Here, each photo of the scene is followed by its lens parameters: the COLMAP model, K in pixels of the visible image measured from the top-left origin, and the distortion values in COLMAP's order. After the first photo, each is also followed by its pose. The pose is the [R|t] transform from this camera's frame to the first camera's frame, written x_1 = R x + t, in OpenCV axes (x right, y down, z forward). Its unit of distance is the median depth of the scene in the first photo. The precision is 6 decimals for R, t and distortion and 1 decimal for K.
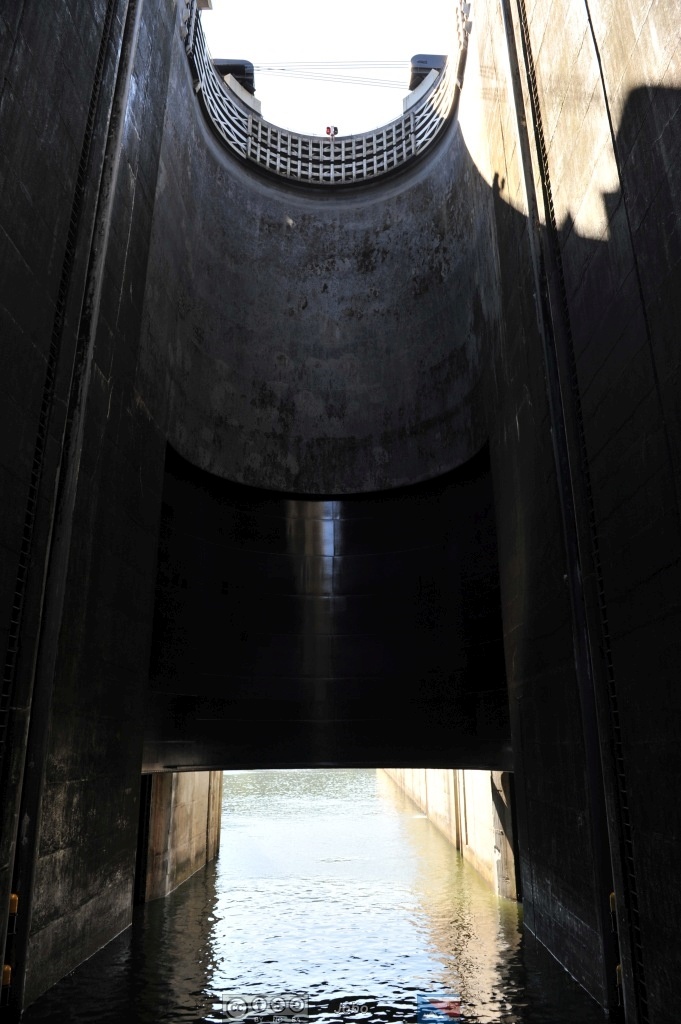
lens RADIAL K [[700.7, 0, 341.6], [0, 700.7, 509.8], [0, 0, 1]] dist [-0.031015, -0.002662]
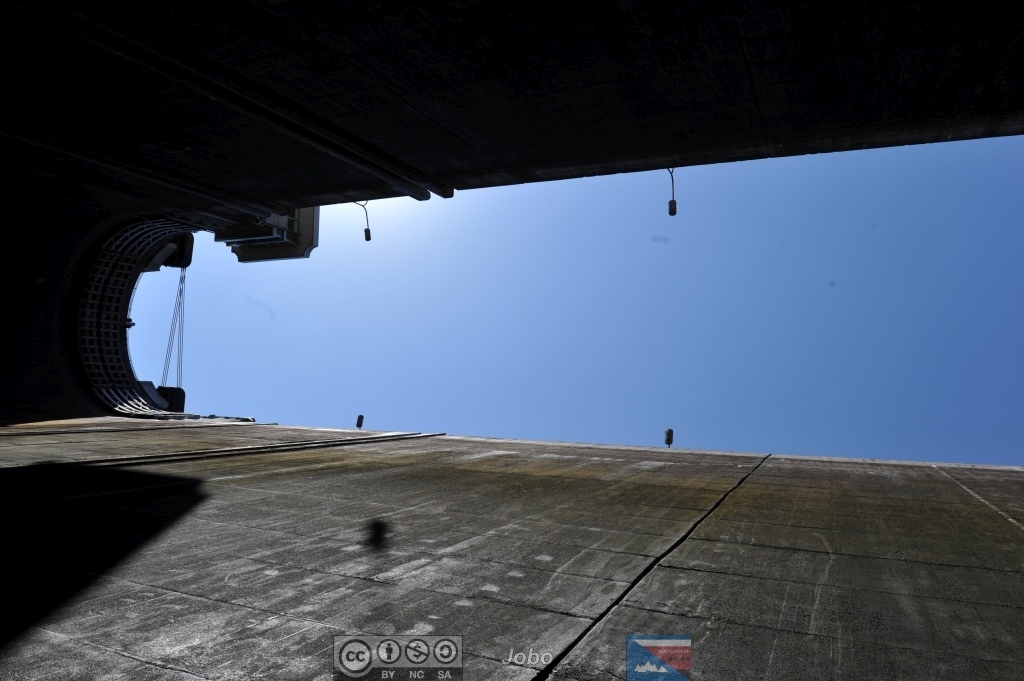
lens RADIAL K [[700.7, 0, 511.3], [0, 700.7, 340.2], [0, 0, 1]] dist [-0.031015, -0.002662]
pose [[-0.048013, 0.996818, -0.063636, 0.064319], [-0.687788, -0.079193, -0.721579, -0.125974], [-0.724322, 0.009123, 0.689402, -0.362042]]
